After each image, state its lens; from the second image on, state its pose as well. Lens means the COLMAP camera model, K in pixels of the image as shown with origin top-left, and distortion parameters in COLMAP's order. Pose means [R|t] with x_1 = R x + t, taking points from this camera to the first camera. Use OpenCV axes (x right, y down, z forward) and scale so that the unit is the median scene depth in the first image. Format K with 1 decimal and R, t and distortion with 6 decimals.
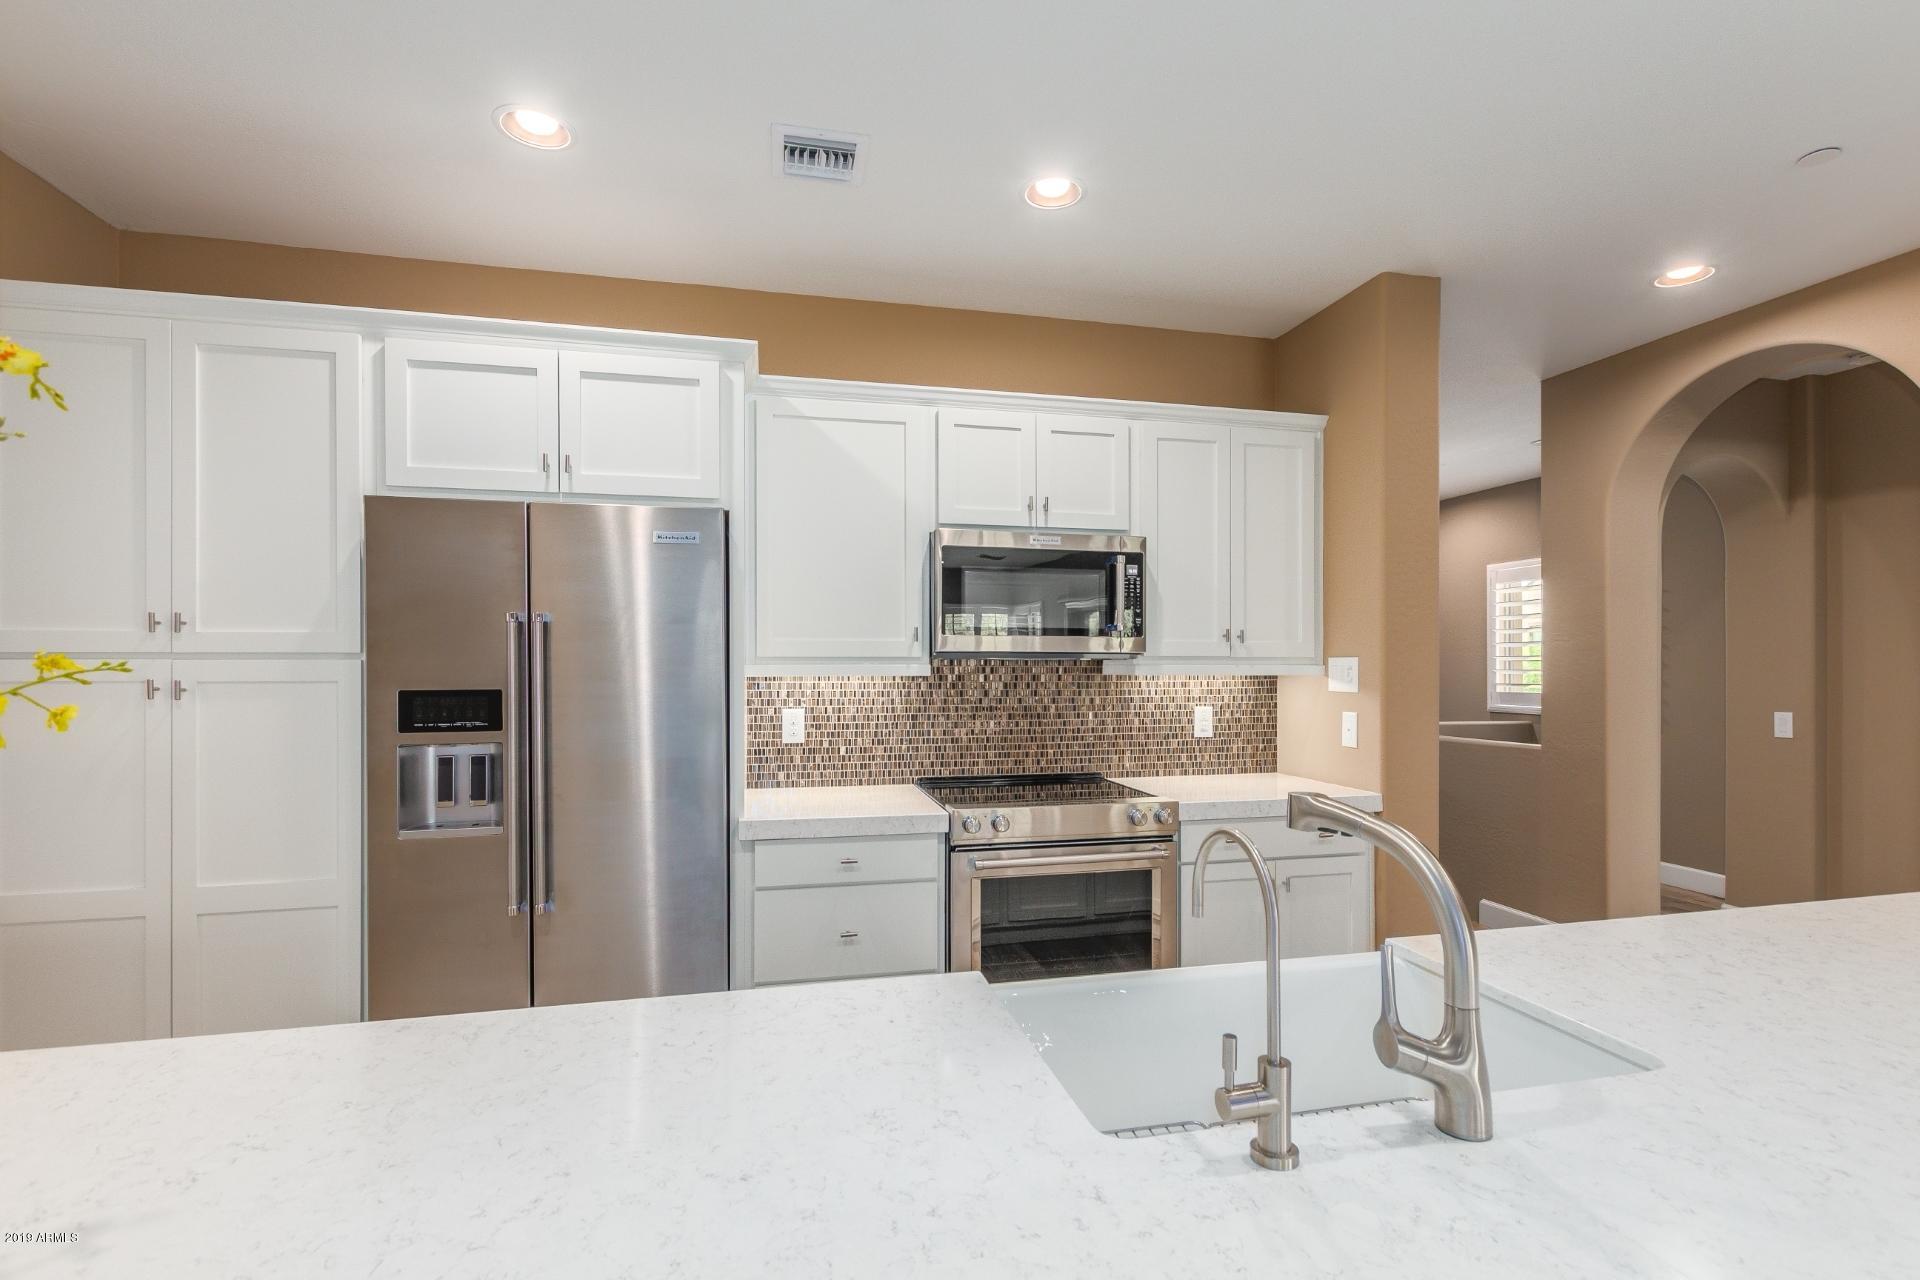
lens RADIAL K [[875.8, 0, 970.4], [0, 875.8, 663.8], [0, 0, 1]] dist [0.009412, -0.004400]
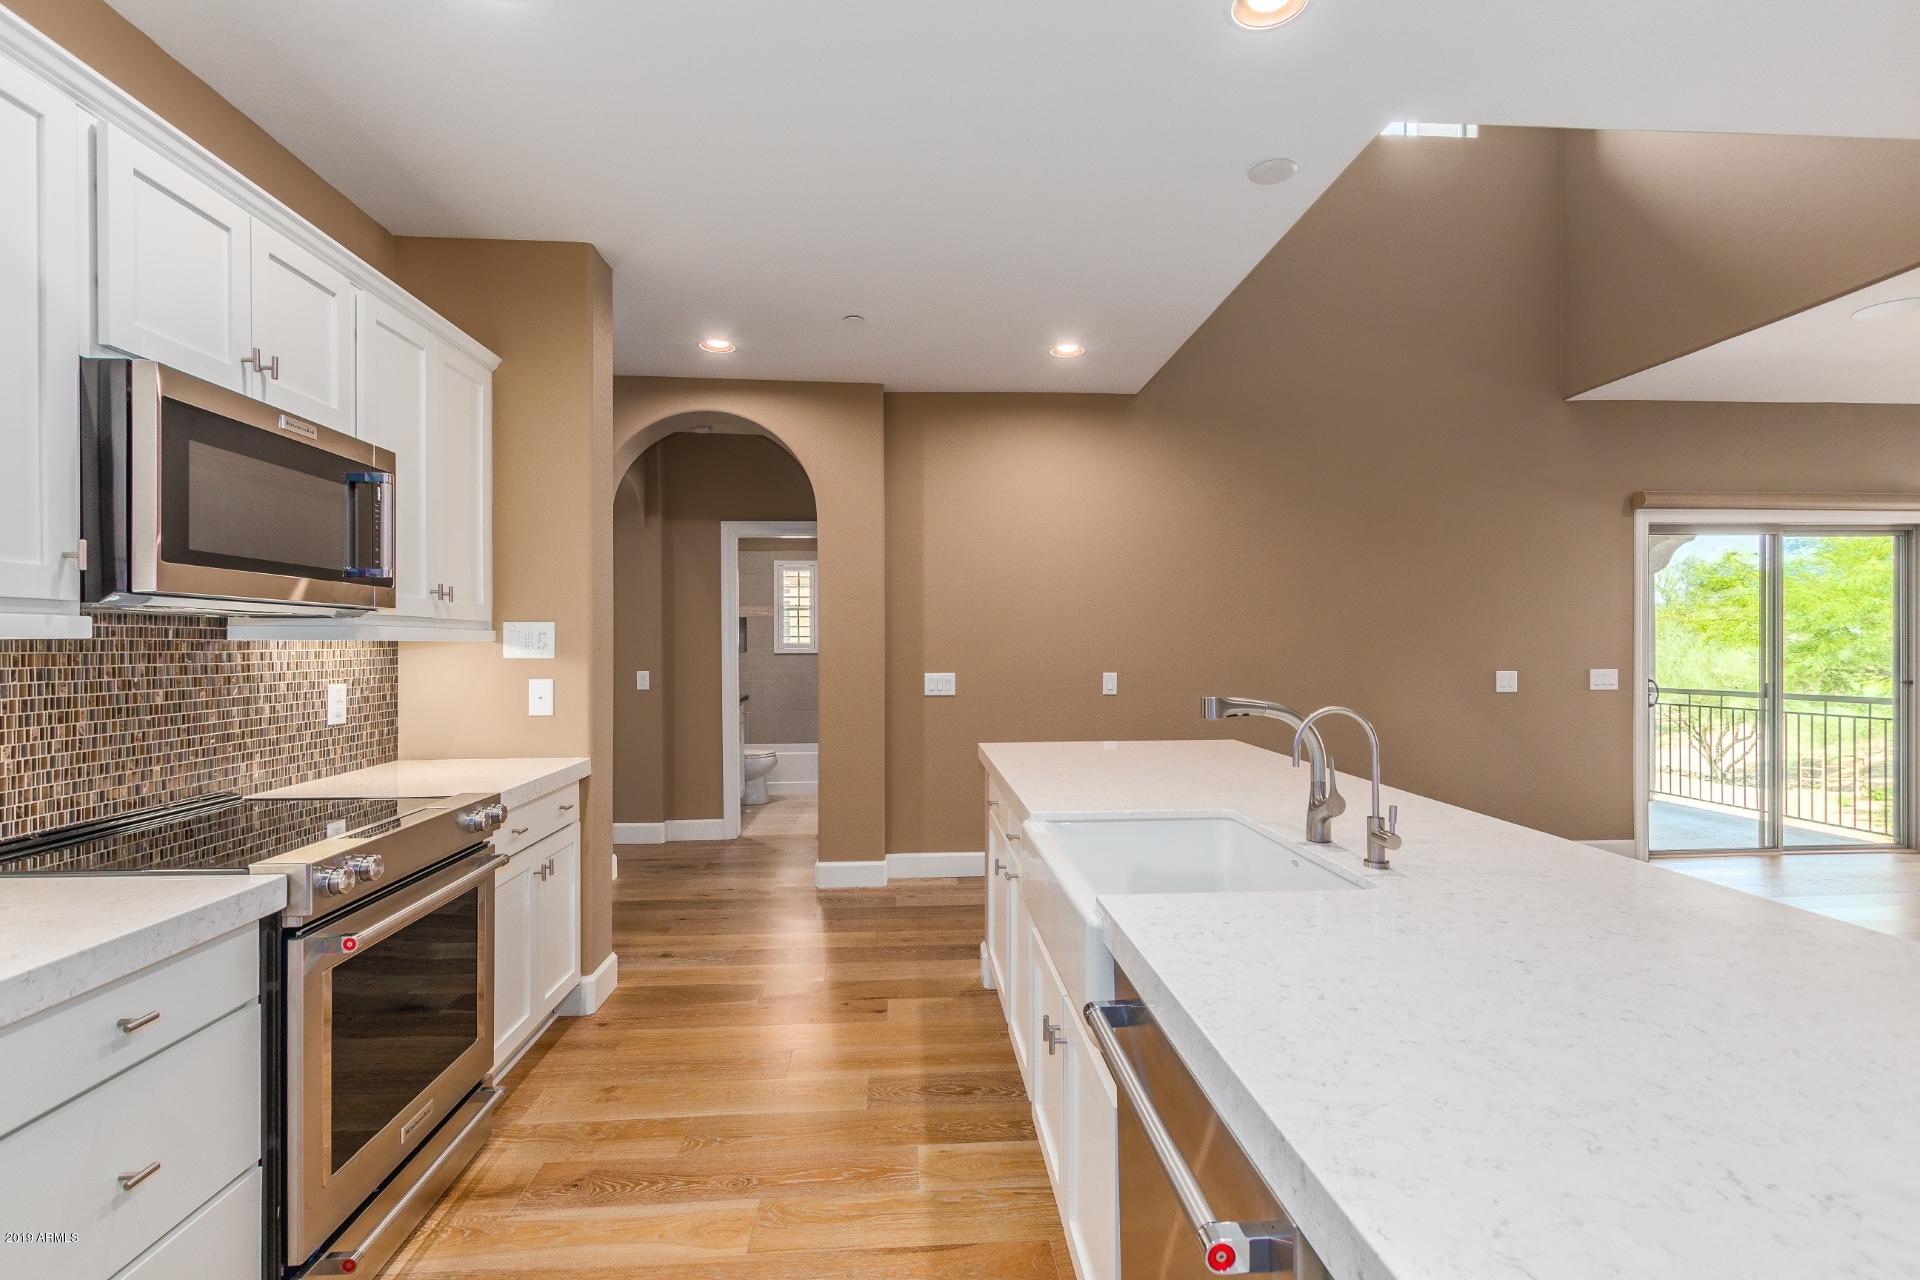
lens RADIAL K [[875.8, 0, 951.4], [0, 875.8, 641.6], [0, 0, 1]] dist [0.009412, -0.004400]
pose [[0.176263, 0.001798, 0.984341, -0.421889], [-0.001034, 0.999998, -0.001641, 0.014594], [-0.984343, -0.000728, 0.176264, 0.381454]]
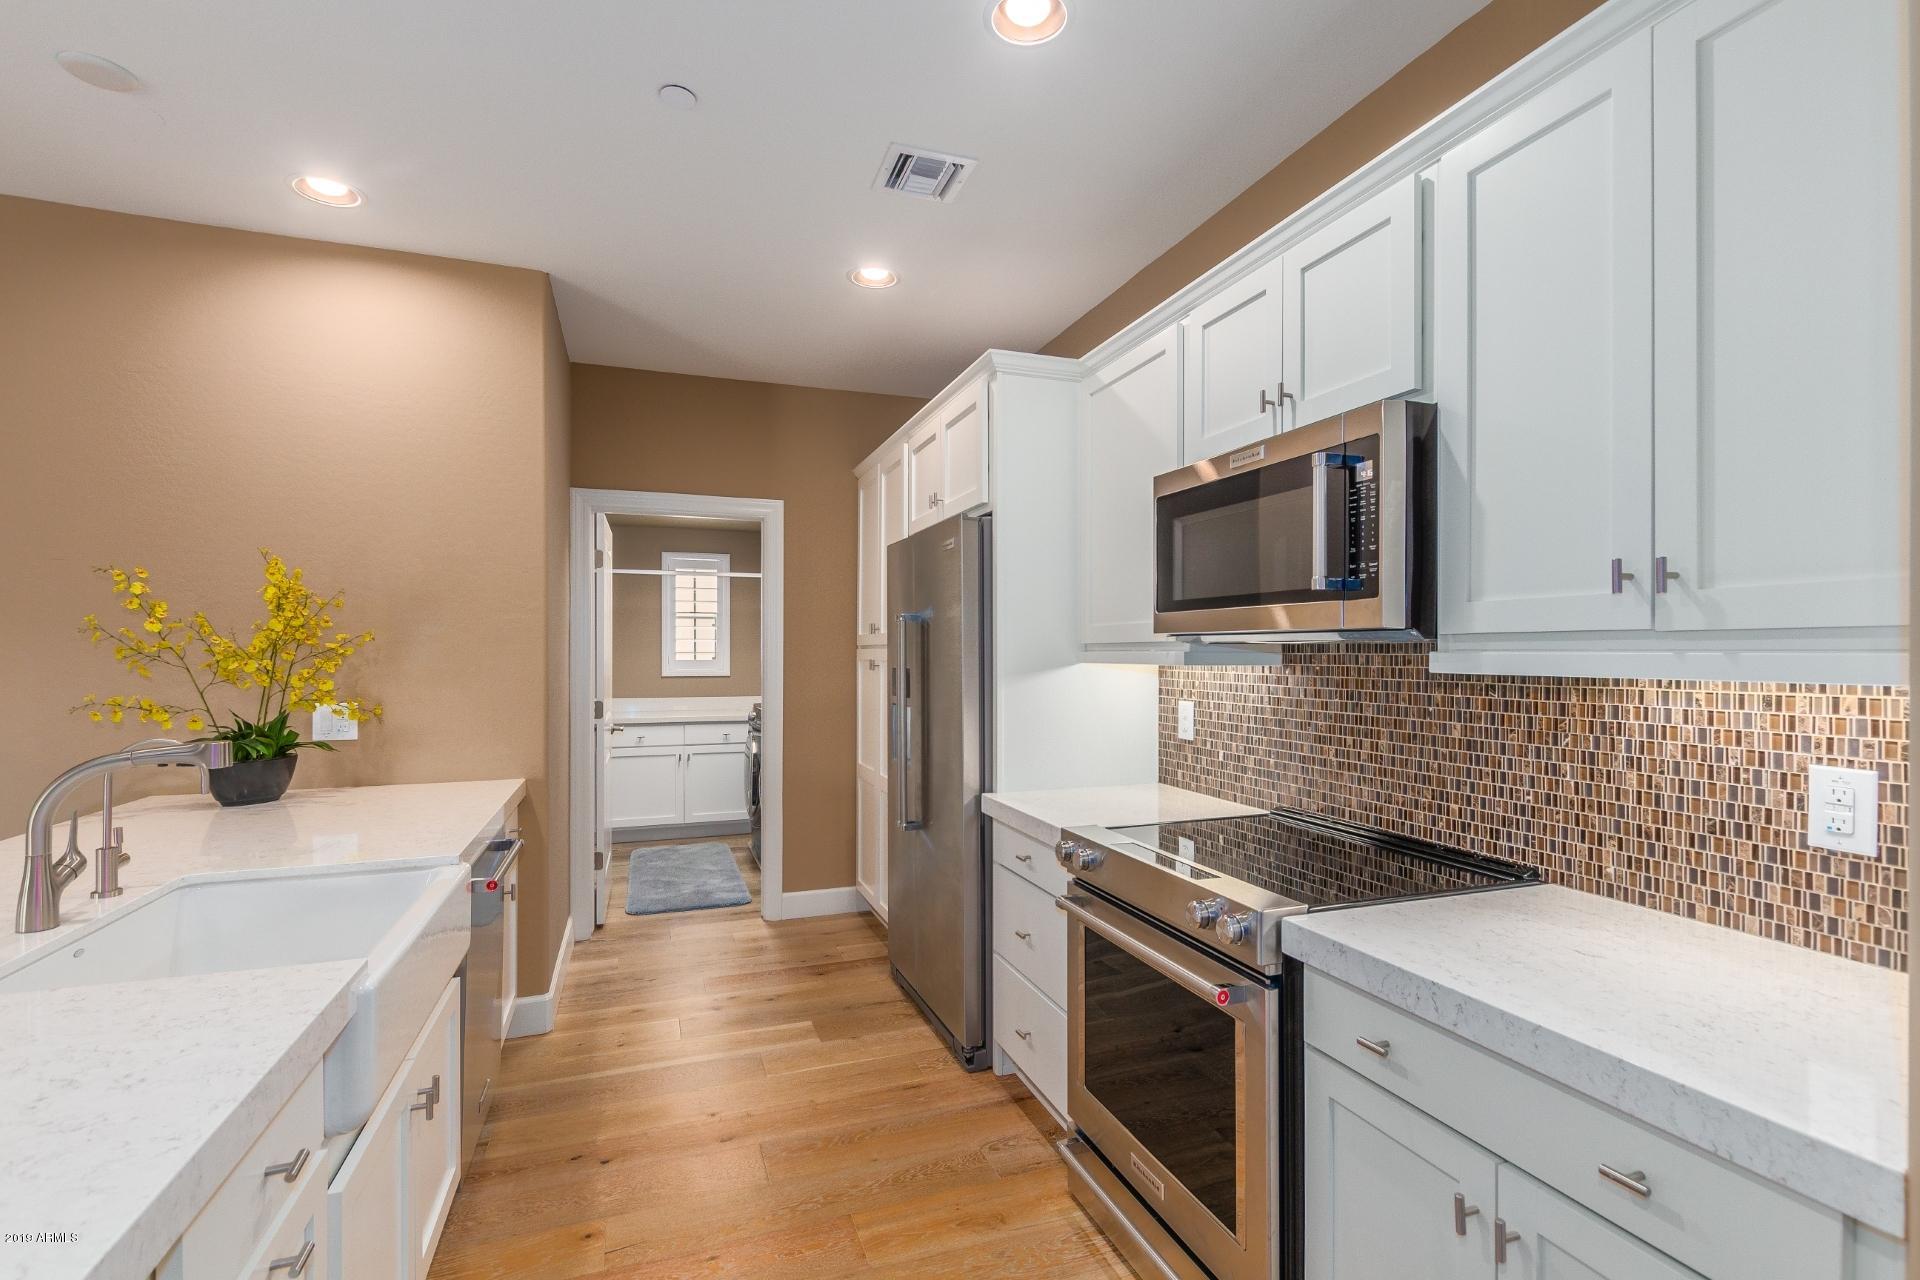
lens RADIAL K [[875.8, 0, 978.9], [0, 875.8, 650.8], [0, 0, 1]] dist [0.009412, -0.004400]
pose [[0.134493, -0.000459, -0.990914, 0.634242], [0.001880, 0.999998, -0.000208, 0.000263], [0.990913, -0.001835, 0.134493, 0.657385]]
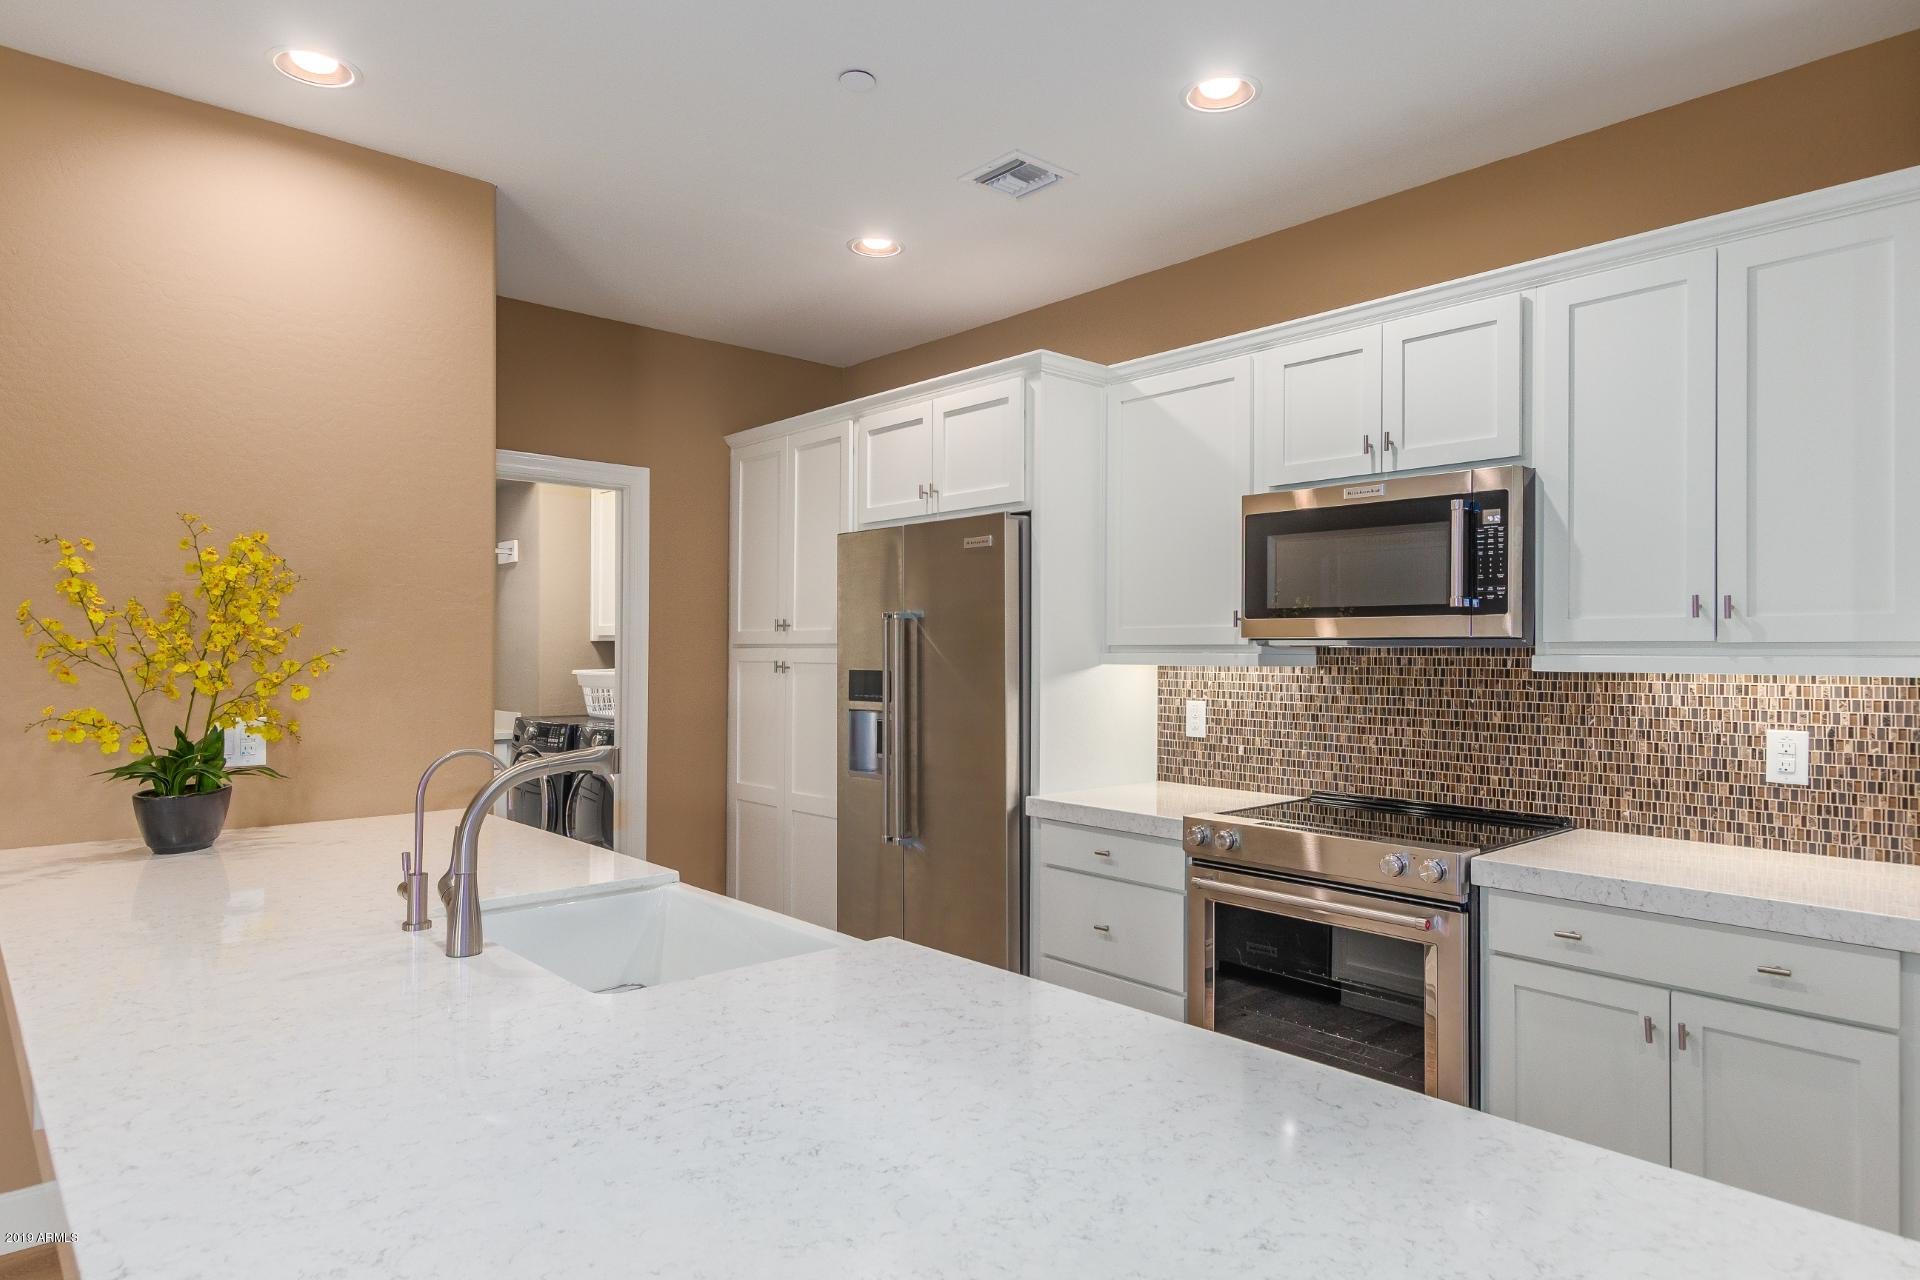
lens RADIAL K [[1114.0, 0, 975.8], [0, 1114.0, 646.3], [0, 0, 1]] dist [0.002428, 0.009730]
pose [[0.491667, -0.001649, -0.870782, 0.699583], [-0.002160, 0.999993, -0.003113, -0.002041], [0.870781, 0.003411, 0.491659, 0.207823]]
